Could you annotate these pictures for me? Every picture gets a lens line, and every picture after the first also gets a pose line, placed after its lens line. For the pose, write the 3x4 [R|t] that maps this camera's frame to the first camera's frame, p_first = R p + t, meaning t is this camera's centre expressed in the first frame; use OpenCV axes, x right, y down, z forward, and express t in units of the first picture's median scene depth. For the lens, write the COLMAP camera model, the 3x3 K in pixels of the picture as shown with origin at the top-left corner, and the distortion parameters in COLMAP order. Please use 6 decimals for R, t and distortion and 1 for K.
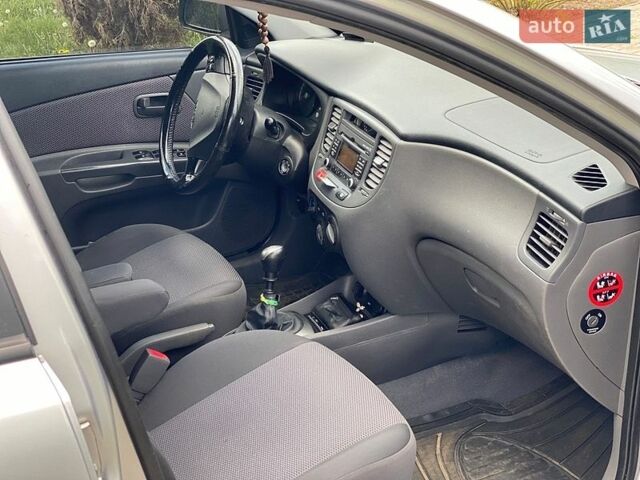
lens RADIAL K [[962.8, 0, 306.3], [0, 962.8, 214.5], [0, 0, 1]] dist [0.127059, -0.206916]
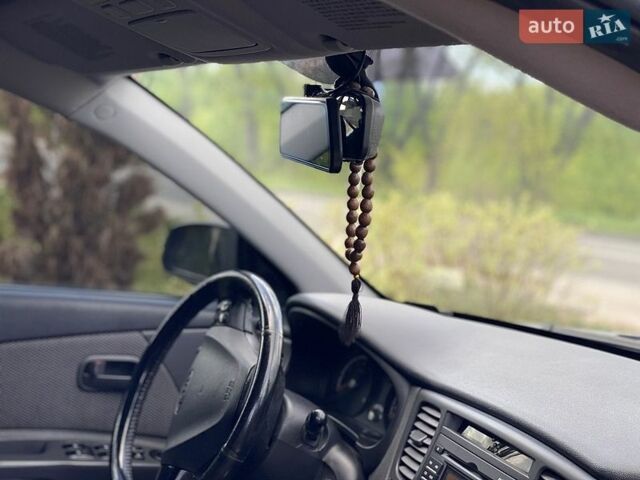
lens RADIAL K [[962.8, 0, 306.3], [0, 962.8, 214.5], [0, 0, 1]] dist [0.127059, -0.206916]
pose [[0.990281, 0.126530, 0.057737, -0.089378], [-0.102180, 0.943519, -0.315169, -0.024988], [-0.094355, 0.306206, 0.947278, 0.384450]]
